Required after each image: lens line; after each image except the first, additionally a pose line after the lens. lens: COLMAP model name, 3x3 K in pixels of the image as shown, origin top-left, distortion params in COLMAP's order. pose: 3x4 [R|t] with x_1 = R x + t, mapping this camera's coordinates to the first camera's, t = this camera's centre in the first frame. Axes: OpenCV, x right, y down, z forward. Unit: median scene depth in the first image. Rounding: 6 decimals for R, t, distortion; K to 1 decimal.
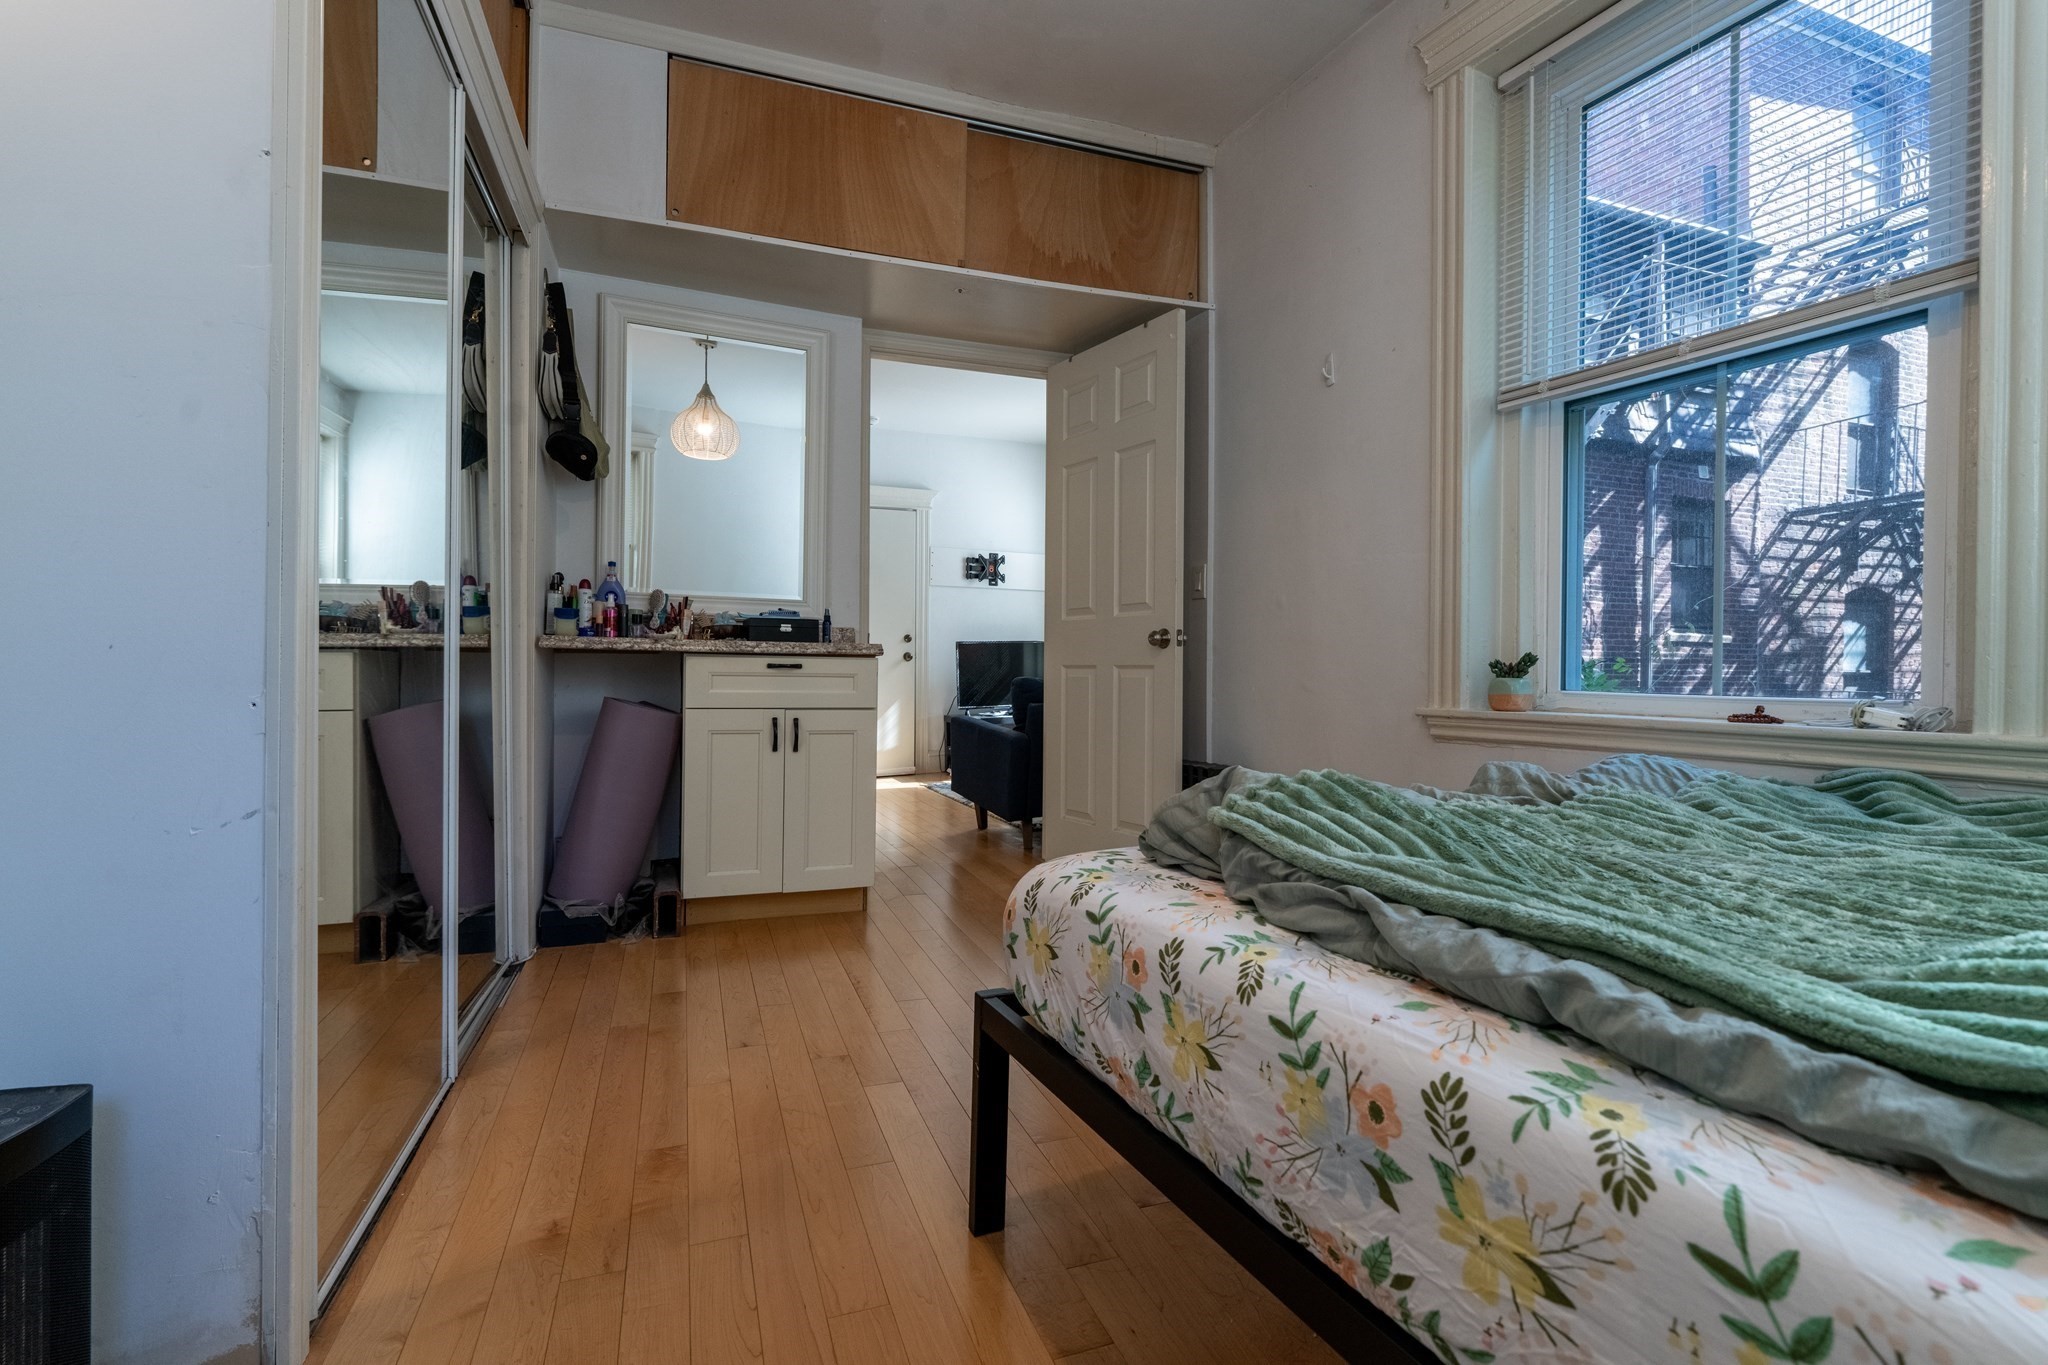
lens RADIAL K [[929.8, 0, 1031.2], [0, 929.8, 679.2], [0, 0, 1]] dist [-0.002528, 0.000182]
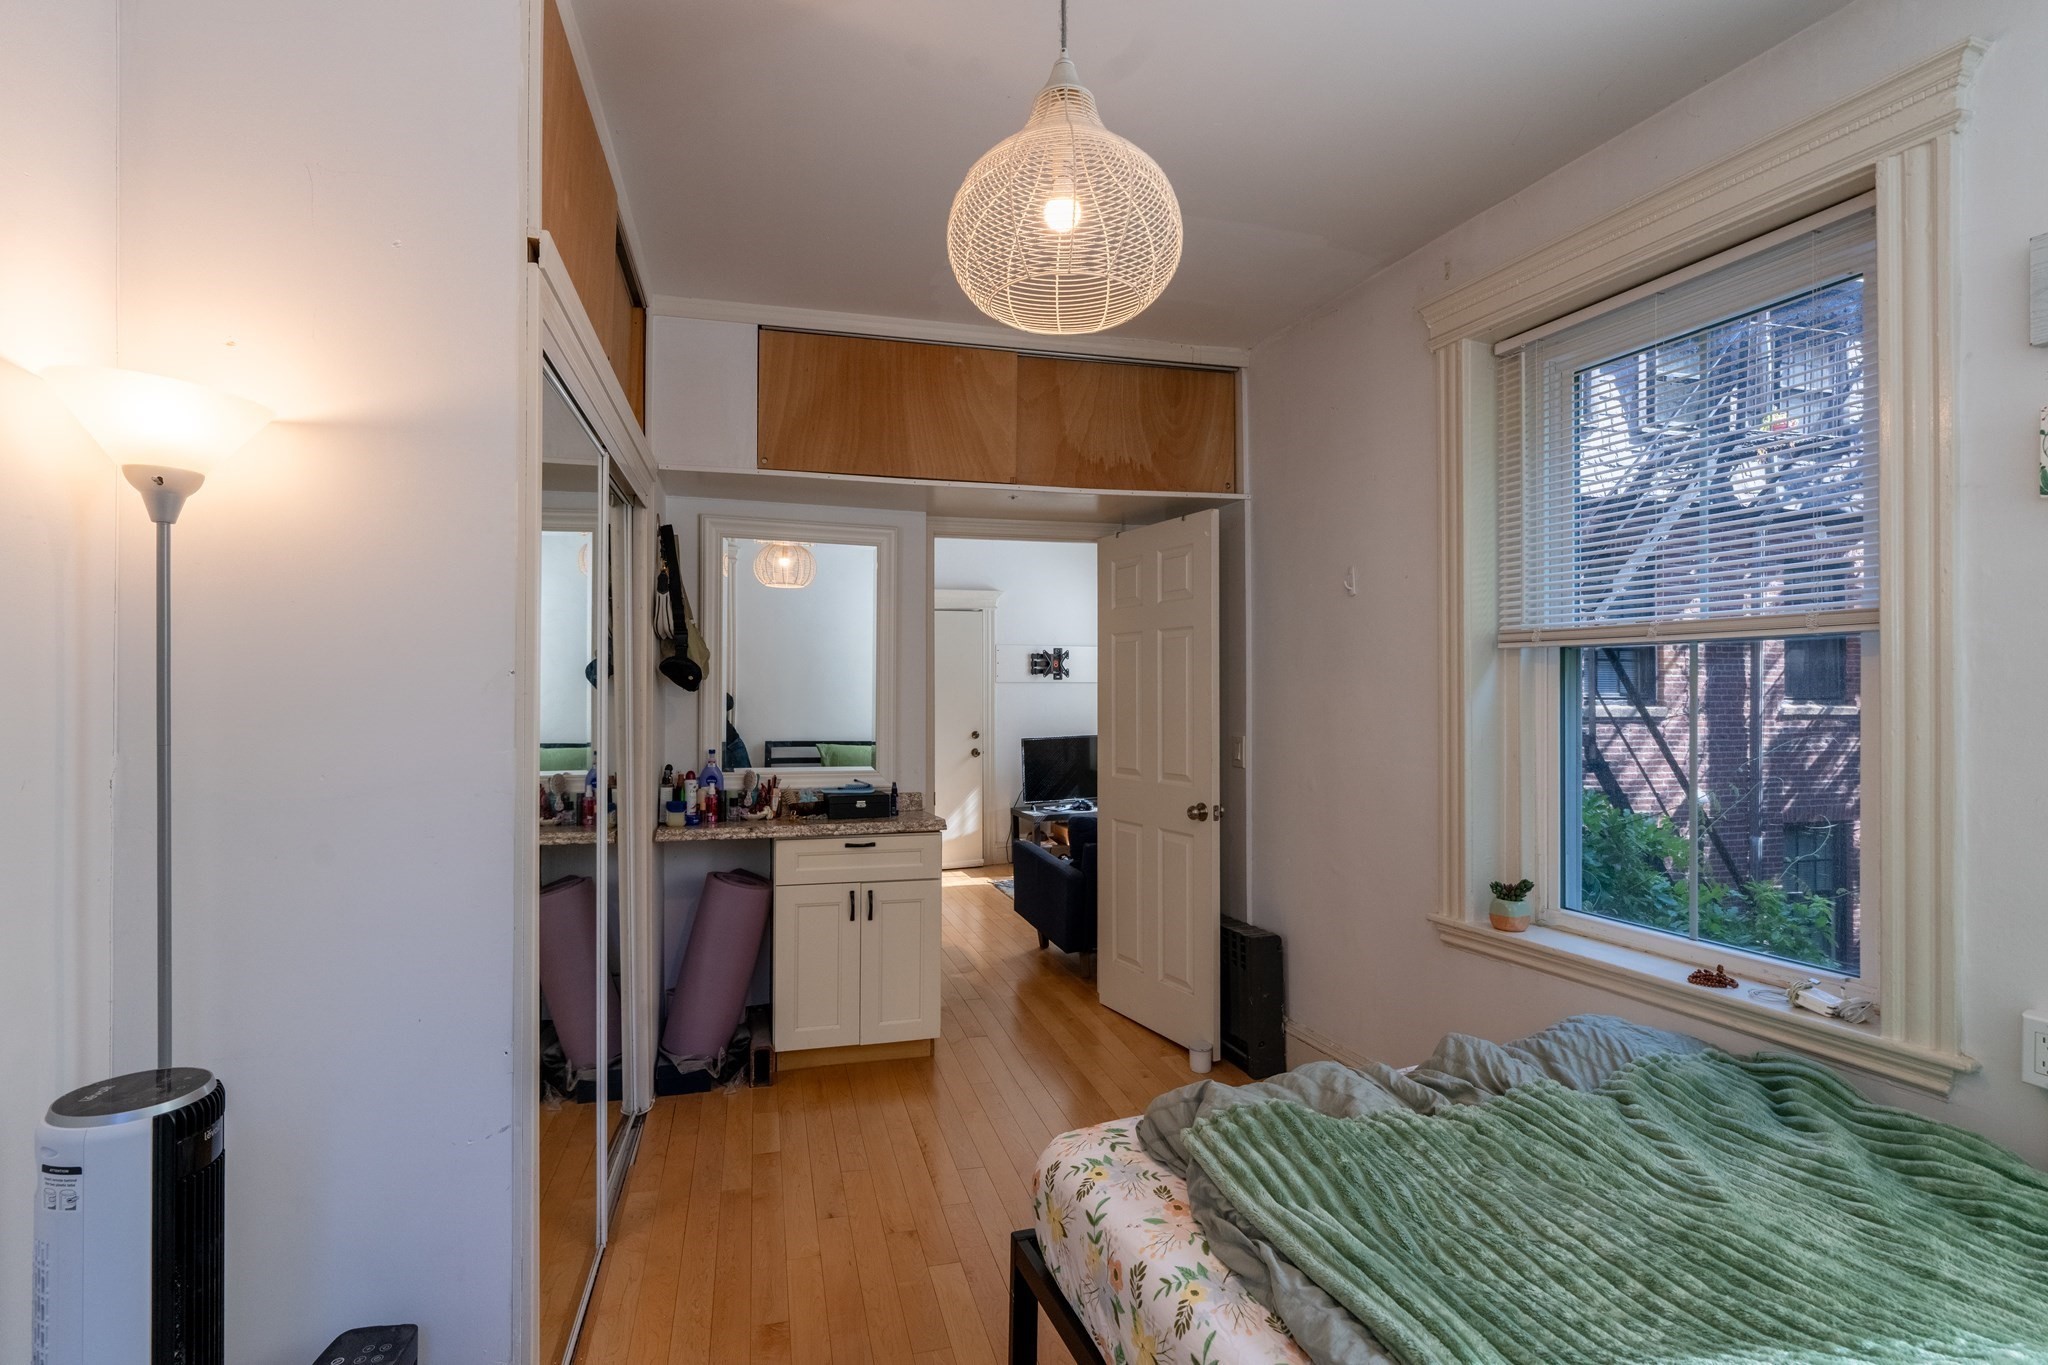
lens RADIAL K [[979.6, 0, 1009.5], [0, 979.6, 682.7], [0, 0, 1]] dist [-0.001685, 0.000866]
pose [[0.994481, -0.008965, -0.104535, 0.042729], [0.008247, 0.999939, -0.007301, -0.206144], [0.104594, 0.006399, 0.994494, -0.171346]]
